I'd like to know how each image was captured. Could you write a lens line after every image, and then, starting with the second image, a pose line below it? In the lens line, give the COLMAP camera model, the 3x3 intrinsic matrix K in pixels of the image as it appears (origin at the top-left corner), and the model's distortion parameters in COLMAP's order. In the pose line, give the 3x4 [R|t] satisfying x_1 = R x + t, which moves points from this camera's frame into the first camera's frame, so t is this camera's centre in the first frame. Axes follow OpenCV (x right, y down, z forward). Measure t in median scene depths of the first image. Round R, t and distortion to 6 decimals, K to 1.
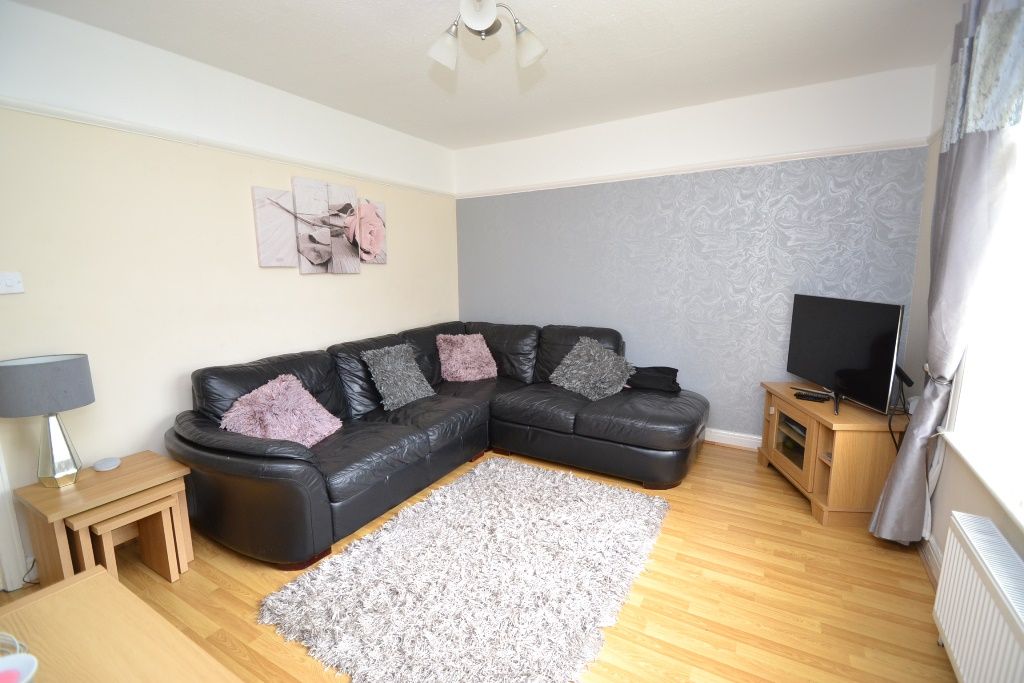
lens RADIAL K [[468.5, 0, 512.0], [0, 468.5, 341.5], [0, 0, 1]] dist [-0.000882, -0.000169]
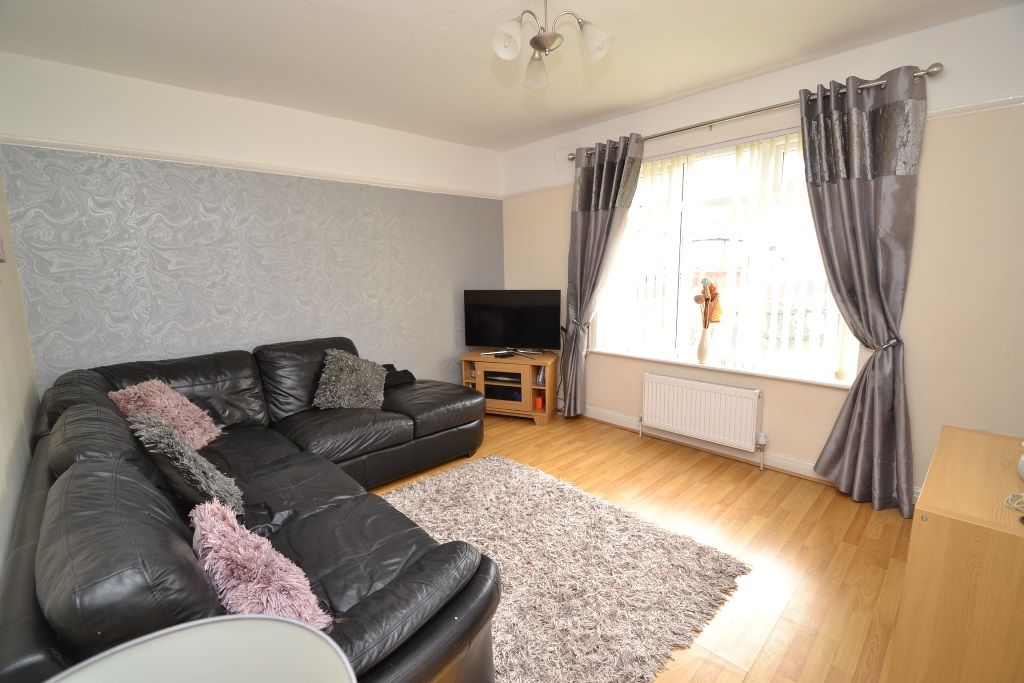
lens RADIAL K [[440.4, 0, 511.3], [0, 440.4, 367.5], [0, 0, 1]] dist [0.000105, 0.064232]
pose [[0.281083, -0.188325, 0.941024, -0.464438], [0.186954, 0.972516, 0.138785, -0.024399], [-0.941297, 0.136919, 0.308566, 0.370877]]
